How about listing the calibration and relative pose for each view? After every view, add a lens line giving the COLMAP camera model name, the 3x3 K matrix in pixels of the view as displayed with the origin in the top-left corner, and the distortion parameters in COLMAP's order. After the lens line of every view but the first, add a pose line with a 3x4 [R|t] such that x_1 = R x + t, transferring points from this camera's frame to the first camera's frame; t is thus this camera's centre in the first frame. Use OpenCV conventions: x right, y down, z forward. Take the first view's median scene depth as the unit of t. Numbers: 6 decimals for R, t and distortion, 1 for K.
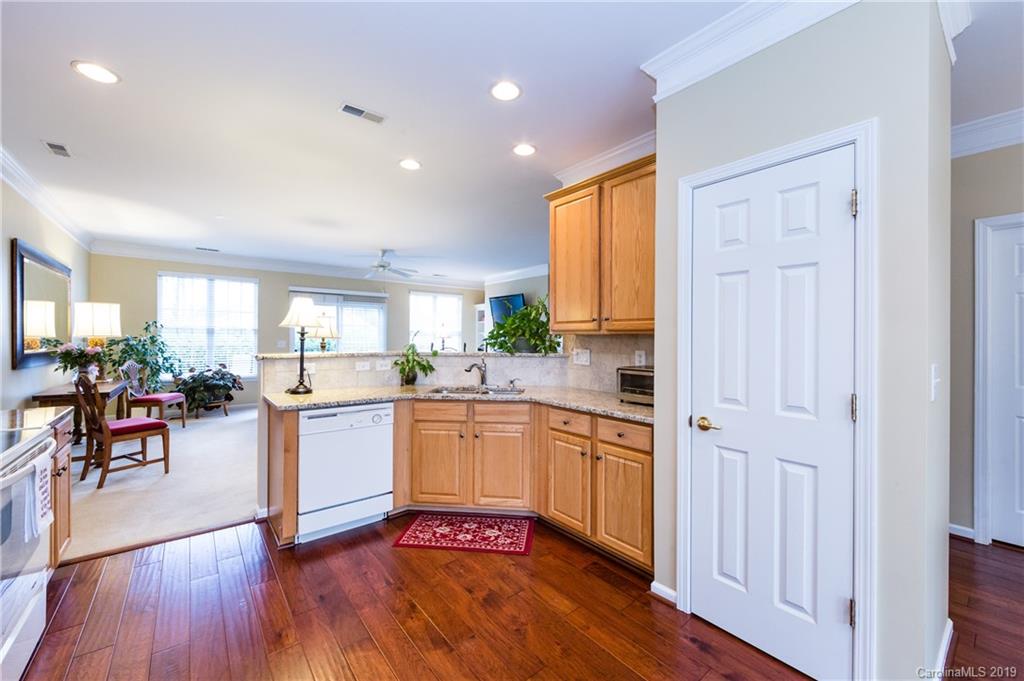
lens RADIAL K [[406.4, 0, 512.9], [0, 406.4, 338.6], [0, 0, 1]] dist [-0.000186, -0.000185]
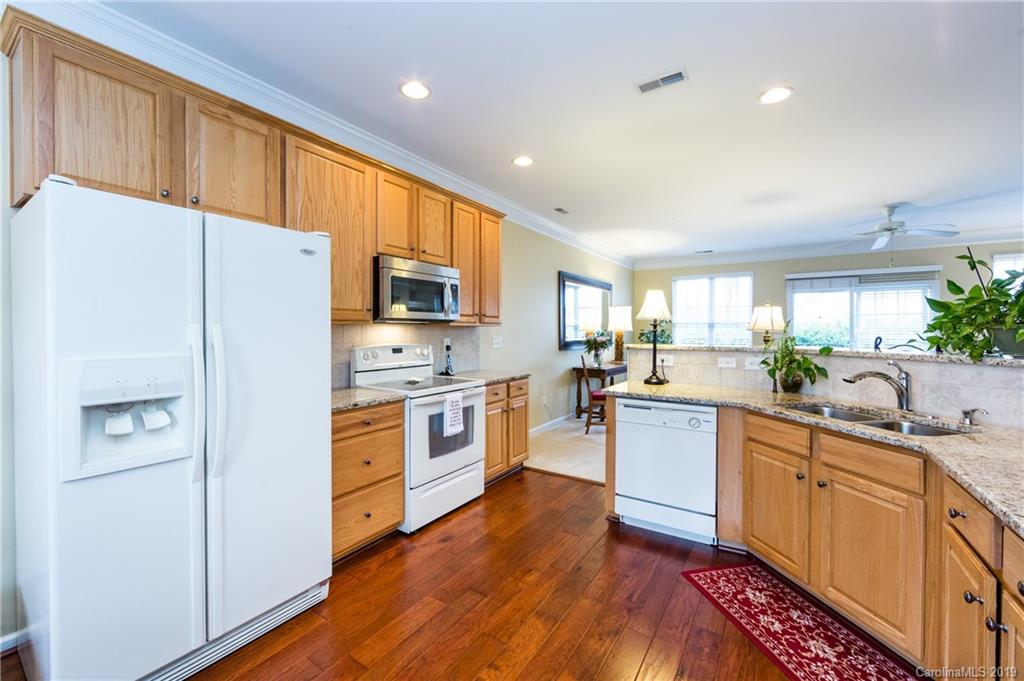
lens RADIAL K [[409.6, 0, 513.1], [0, 409.6, 337.4], [0, 0, 1]] dist [-0.001016, 0.000029]
pose [[0.309199, 0.011873, -0.950923, 0.319458], [-0.001334, 0.999926, 0.012051, 0.005299], [0.950996, -0.002458, 0.309192, 0.314990]]
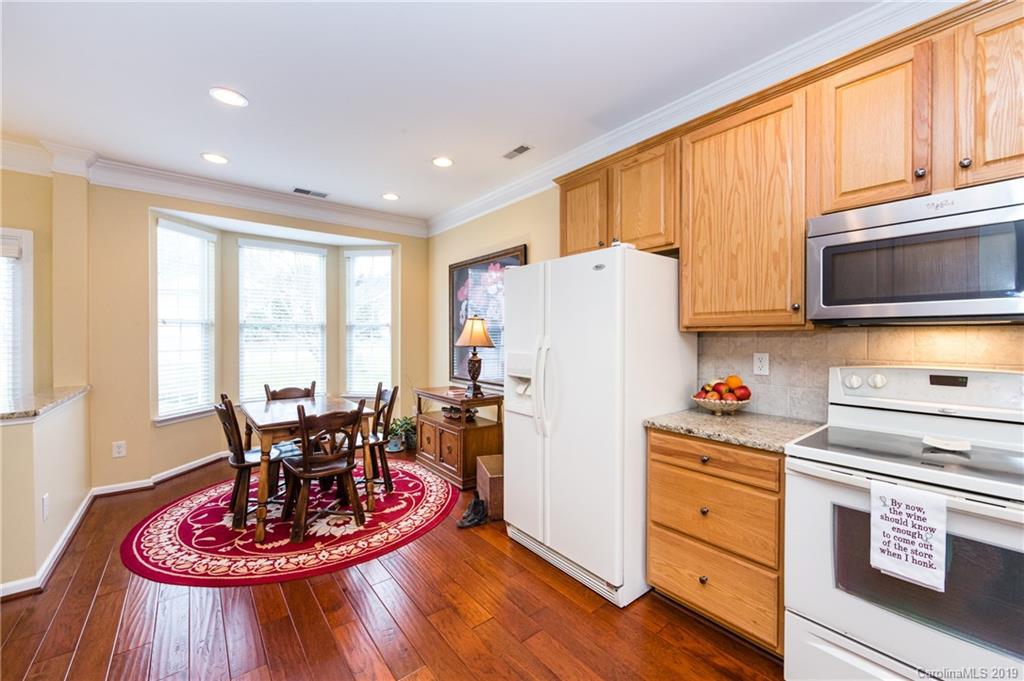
lens RADIAL K [[409.6, 0, 513.1], [0, 409.6, 337.4], [0, 0, 1]] dist [-0.001016, 0.000029]
pose [[-0.999976, -0.003109, 0.006253, -0.181375], [-0.003062, 0.999968, 0.007388, -0.003666], [-0.006276, 0.007369, -0.999953, 0.838926]]
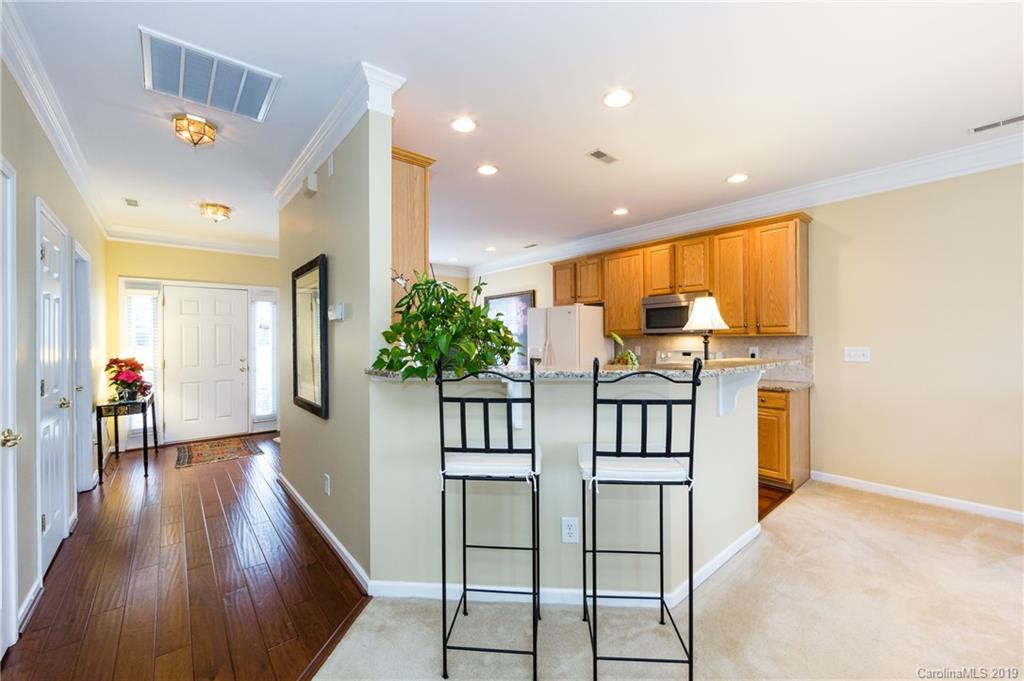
lens RADIAL K [[409.6, 0, 513.1], [0, 409.6, 337.4], [0, 0, 1]] dist [-0.001016, 0.000029]
pose [[-0.999628, 0.002984, -0.027101, -0.049740], [0.002981, 0.999996, 0.000177, -0.010702], [0.027102, 0.000097, -0.999633, 1.760097]]
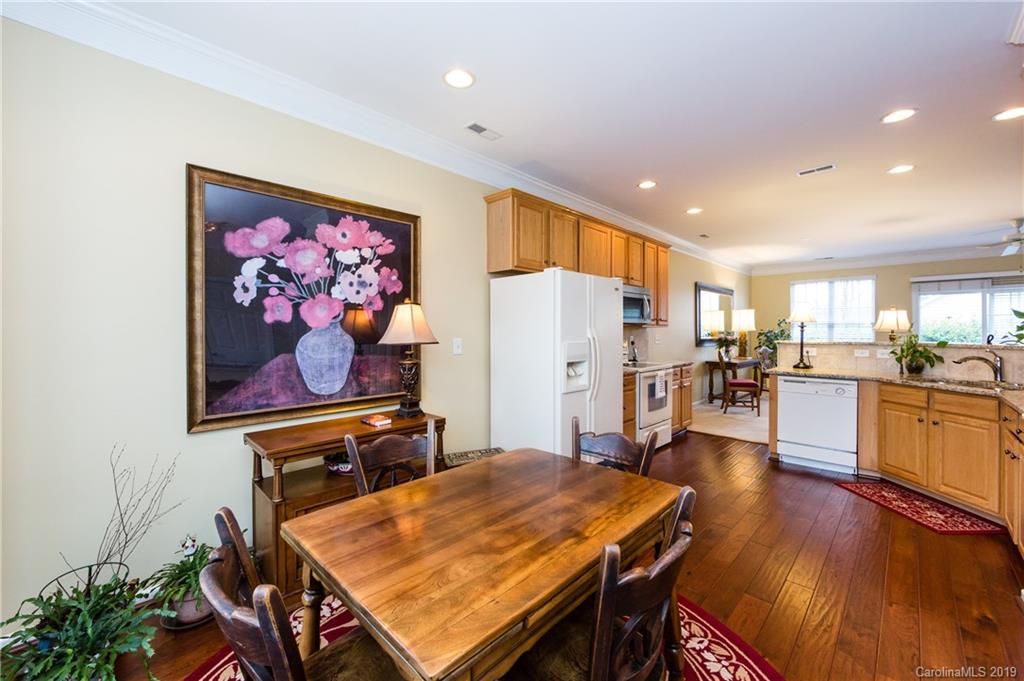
lens RADIAL K [[408.3, 0, 512.9], [0, 408.3, 334.5], [0, 0, 1]] dist [-0.000286, -0.000204]
pose [[0.126918, 0.004893, -0.991901, 0.714175], [-0.000966, 0.999988, 0.004809, 0.008255], [0.991913, 0.000348, 0.126921, -0.177831]]
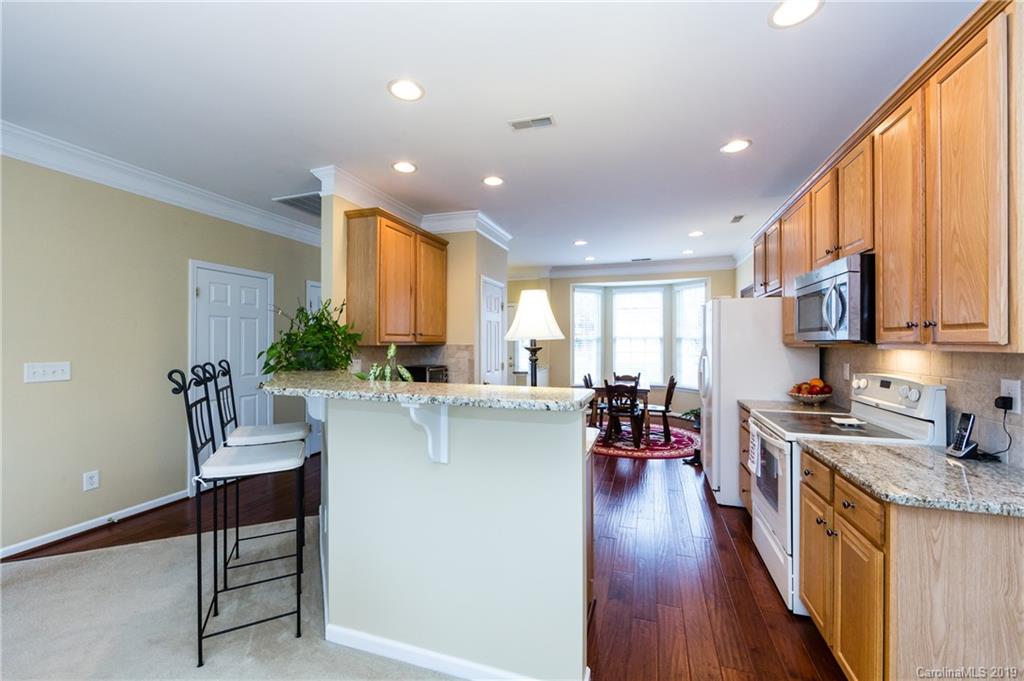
lens RADIAL K [[406.4, 0, 512.9], [0, 406.4, 338.6], [0, 0, 1]] dist [-0.000186, -0.000185]
pose [[-0.541290, 0.003108, 0.840830, -0.923854], [-0.000586, 0.999992, -0.004073, -0.024145], [-0.840836, -0.002698, -0.541283, 1.248304]]
